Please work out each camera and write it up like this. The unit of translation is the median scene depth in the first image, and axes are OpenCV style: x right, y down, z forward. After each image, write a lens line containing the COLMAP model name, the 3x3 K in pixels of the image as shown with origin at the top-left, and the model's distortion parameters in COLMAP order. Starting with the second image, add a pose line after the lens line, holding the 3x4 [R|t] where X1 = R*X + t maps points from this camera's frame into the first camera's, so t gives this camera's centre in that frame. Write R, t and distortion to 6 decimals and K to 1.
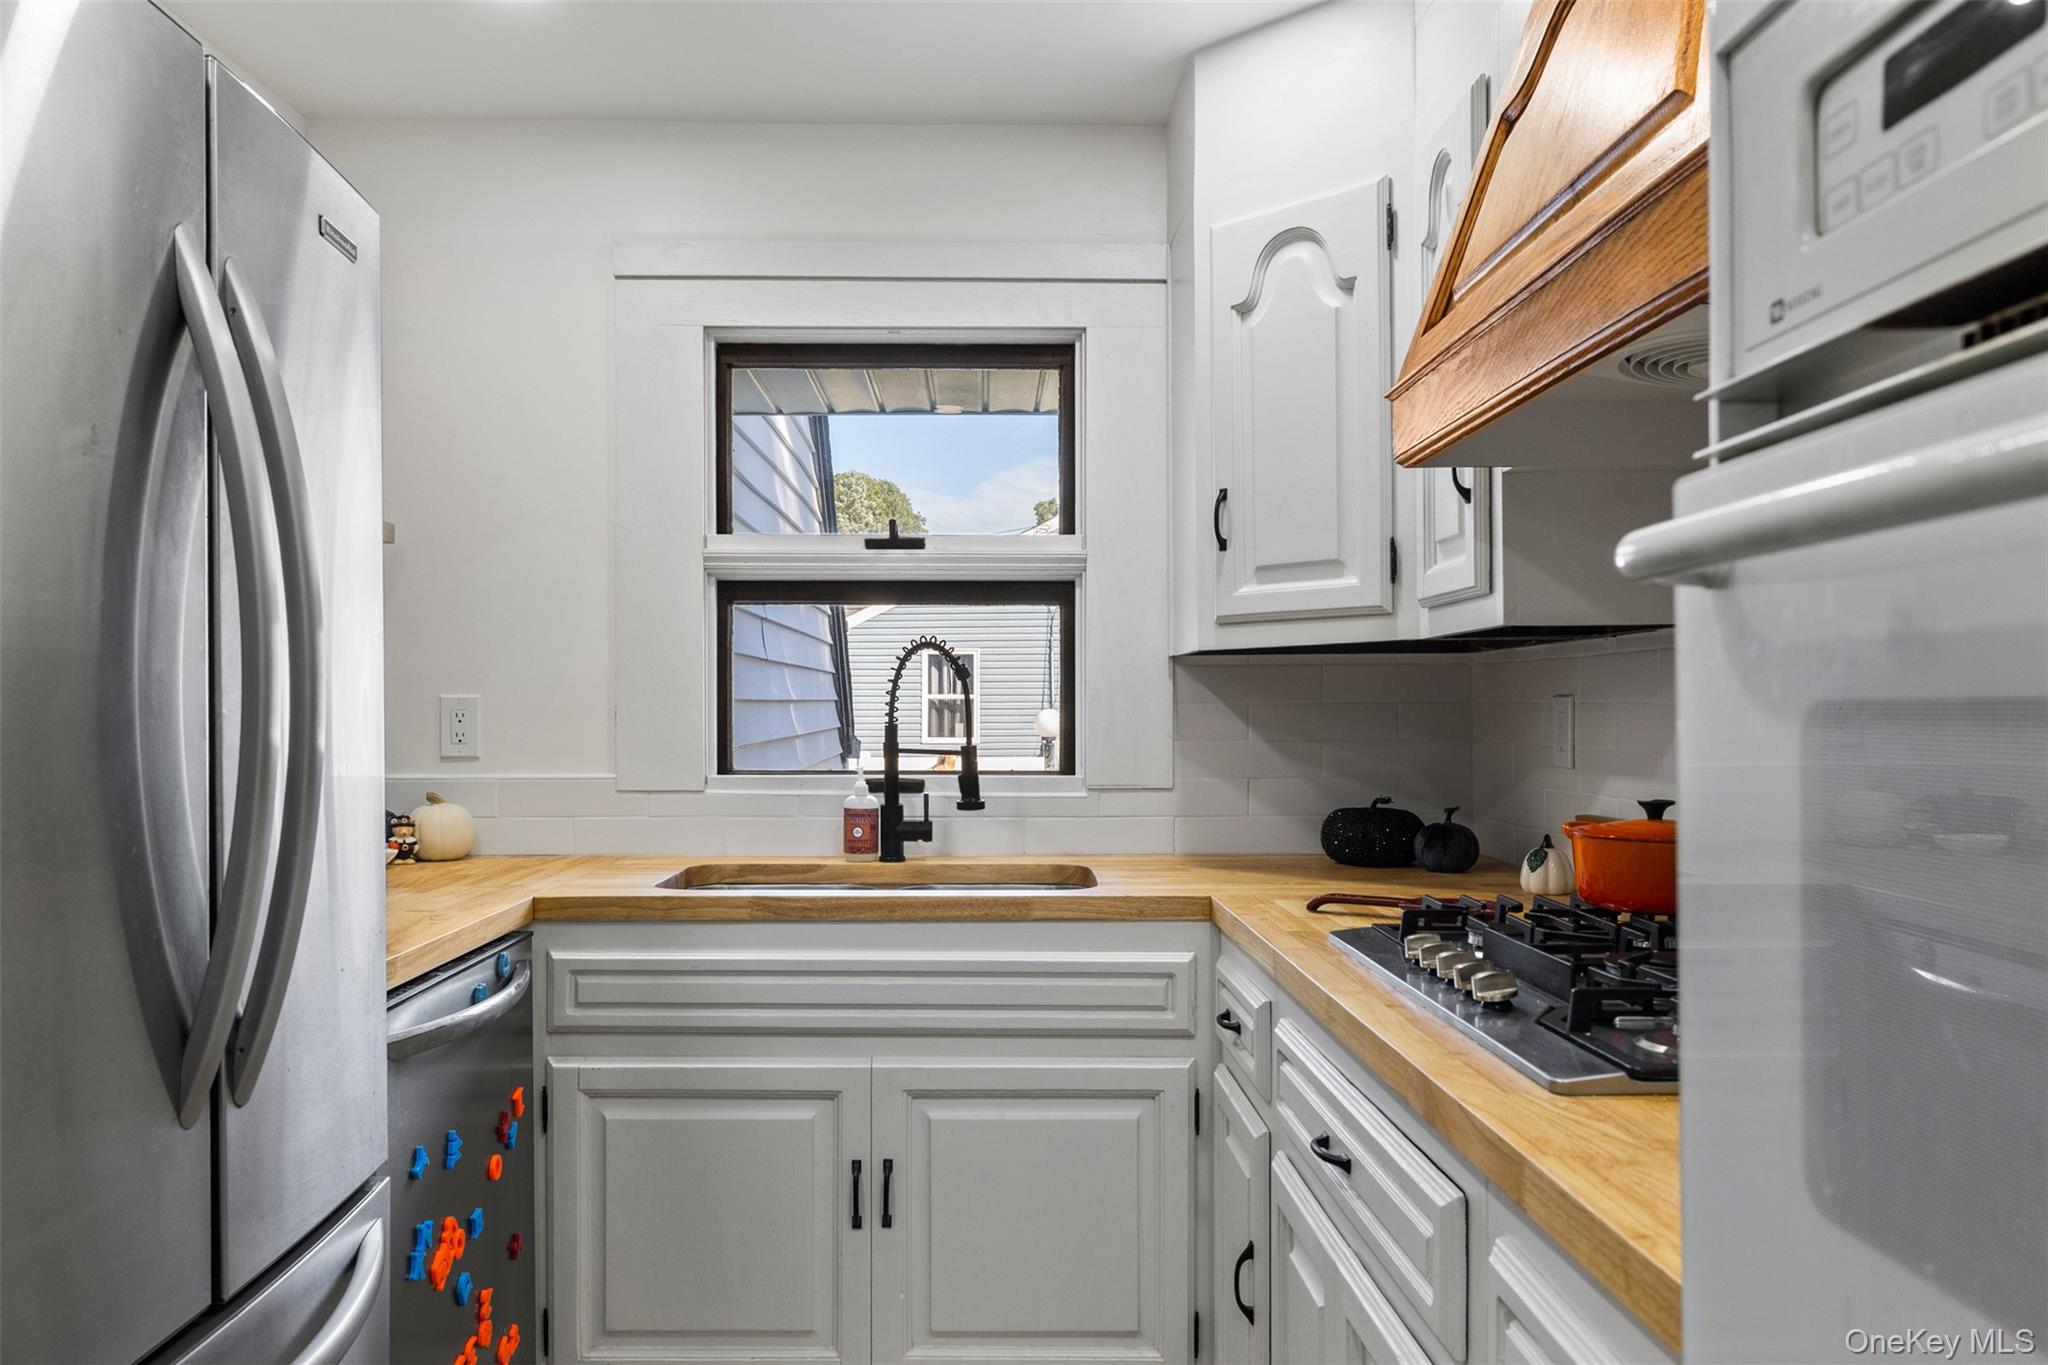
lens RADIAL K [[1490.1, 0, 1016.2], [0, 1490.1, 703.7], [0, 0, 1]] dist [0.001917, 0.006513]
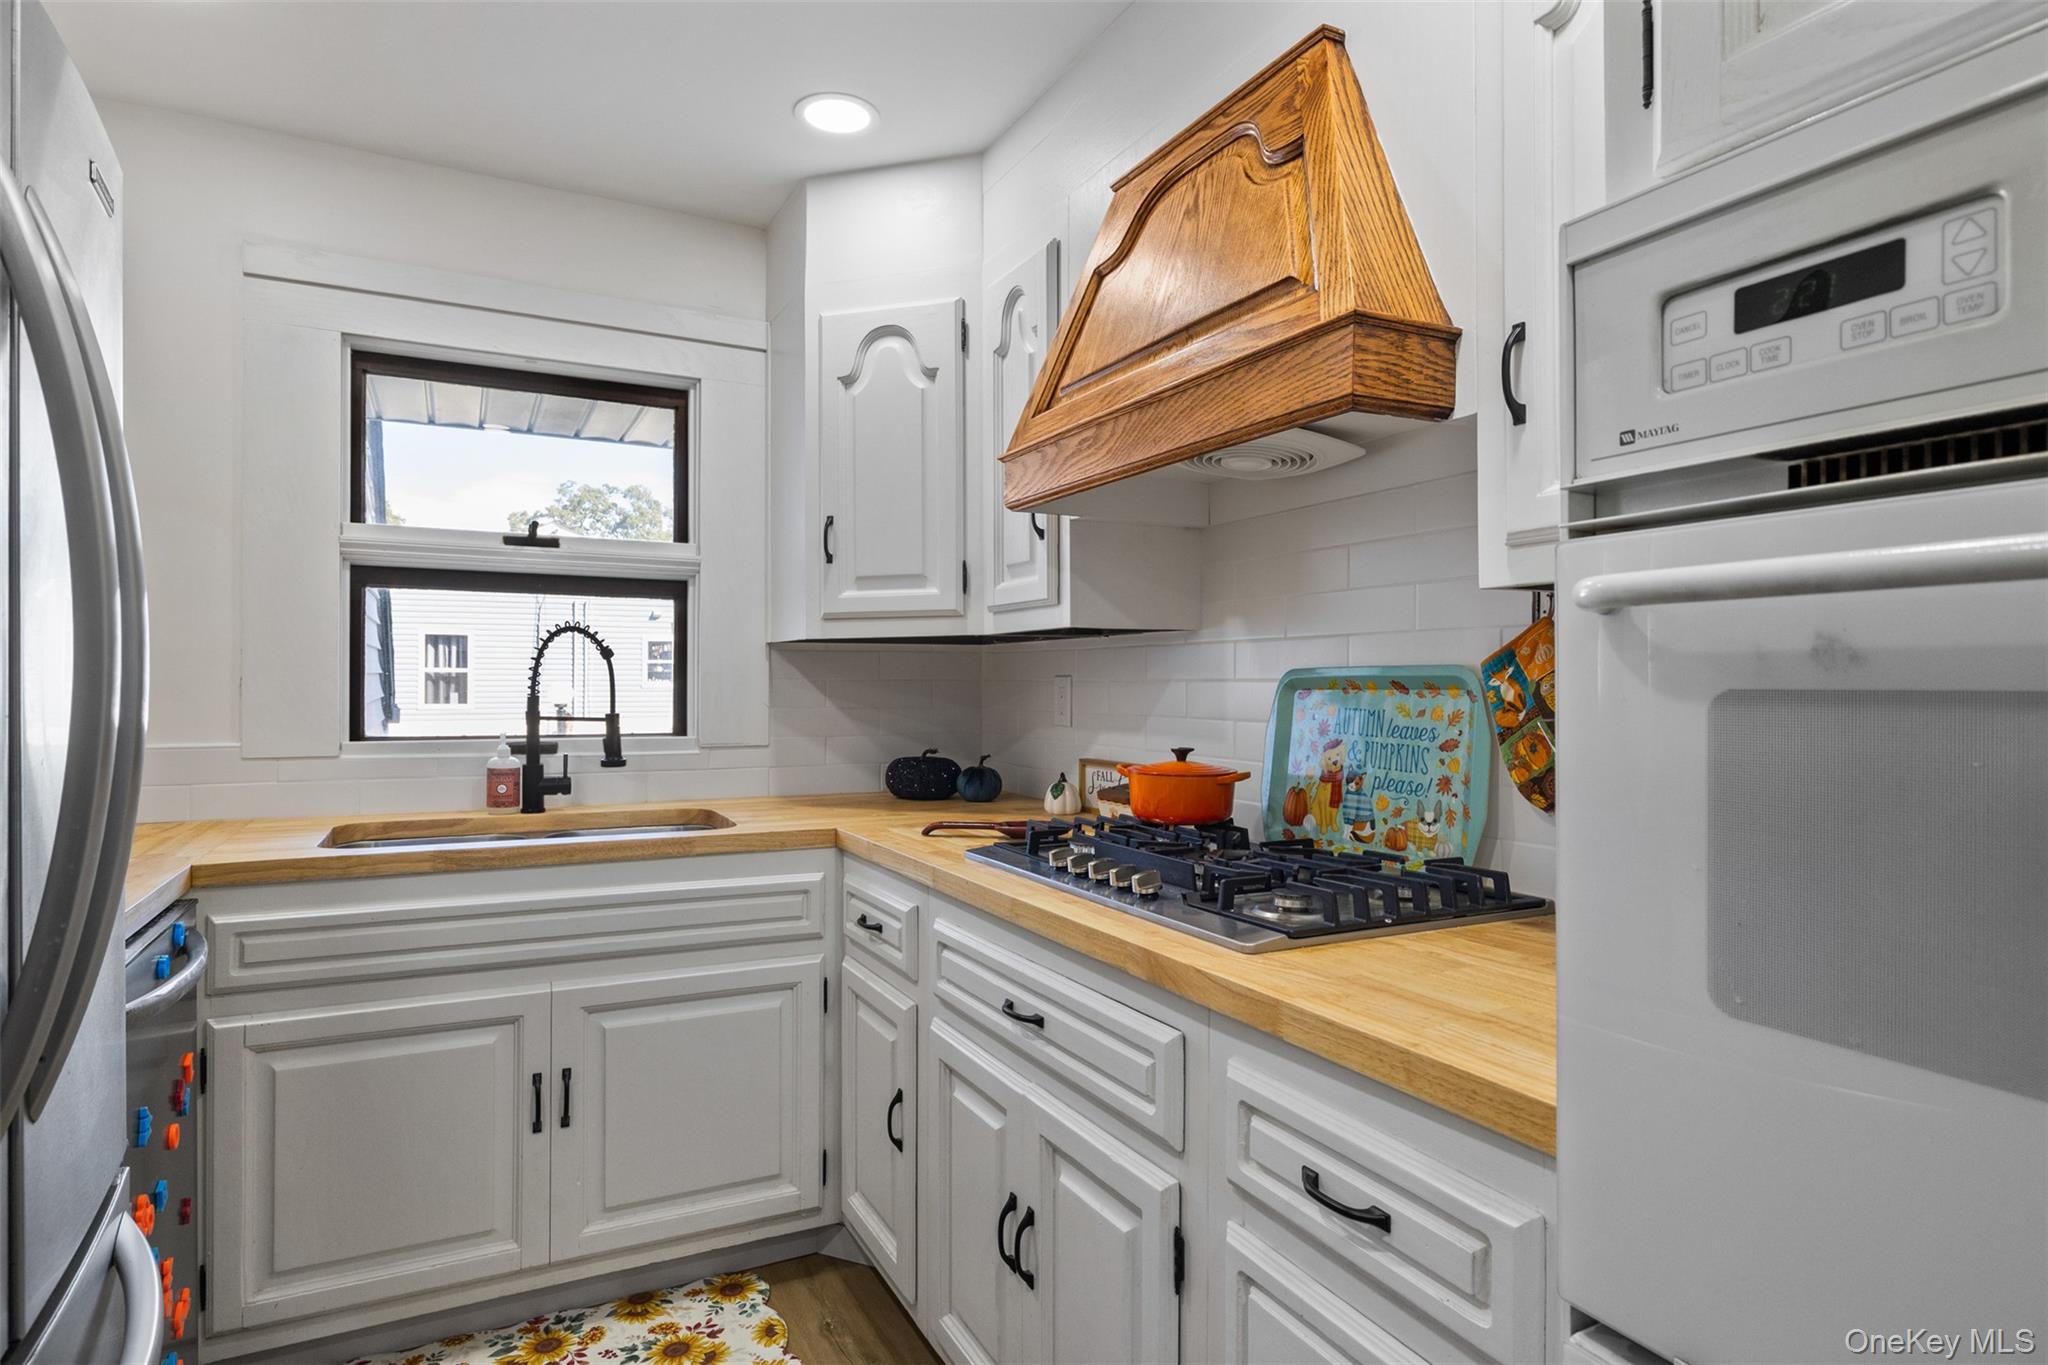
lens RADIAL K [[1095.6, 0, 1025.8], [0, 1095.6, 674.6], [0, 0, 1]] dist [0.000991, 0.001317]
pose [[0.894605, 0.008378, 0.446779, -0.143980], [-0.006957, 0.999964, -0.004823, -0.001527], [-0.446803, 0.001206, 0.894631, 0.066630]]
